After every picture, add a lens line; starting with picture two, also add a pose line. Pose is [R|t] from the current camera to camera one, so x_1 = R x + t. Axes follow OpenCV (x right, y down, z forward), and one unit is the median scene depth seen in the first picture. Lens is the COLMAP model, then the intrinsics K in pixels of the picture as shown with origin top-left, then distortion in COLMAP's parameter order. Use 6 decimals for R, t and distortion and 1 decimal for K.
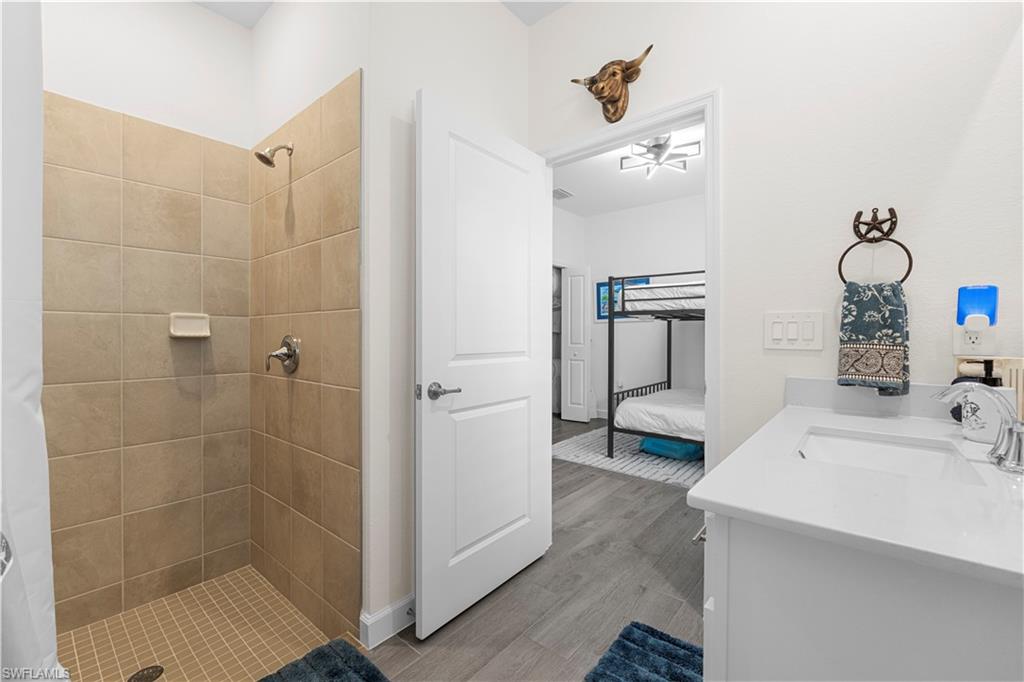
lens RADIAL K [[425.8, 0, 507.7], [0, 425.8, 342.1], [0, 0, 1]] dist [-0.003606, -0.001058]
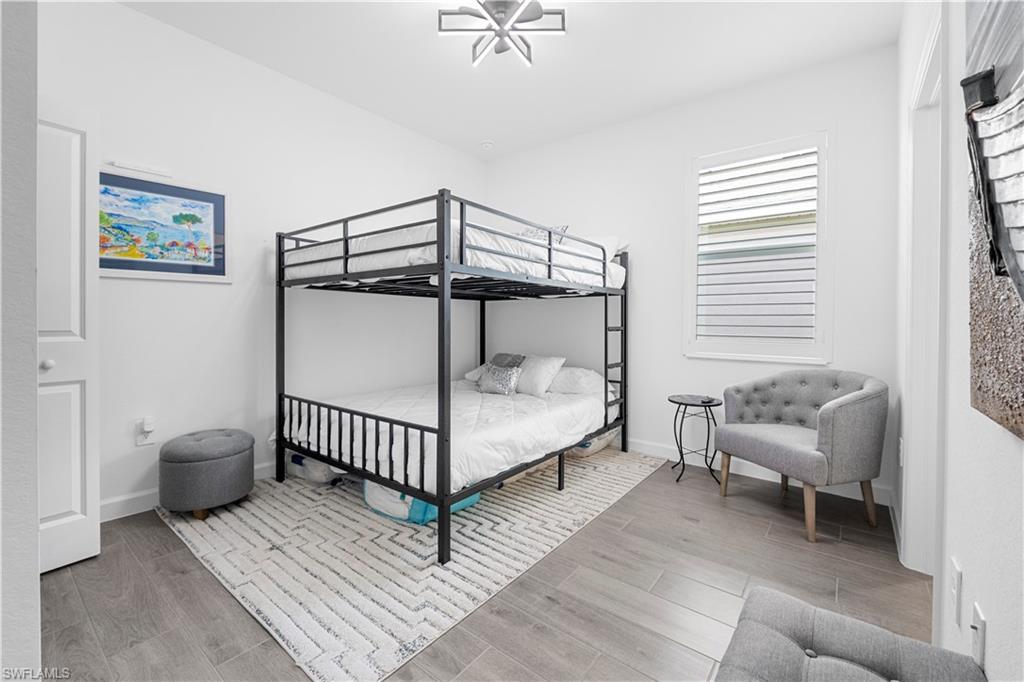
lens RADIAL K [[425.8, 0, 514.3], [0, 425.8, 325.8], [0, 0, 1]] dist [-0.003606, -0.001058]
pose [[-0.035880, -0.009866, 0.999307, -0.258550], [0.007075, 0.999924, 0.010127, -0.003610], [-0.999331, 0.007433, -0.035808, 0.986269]]
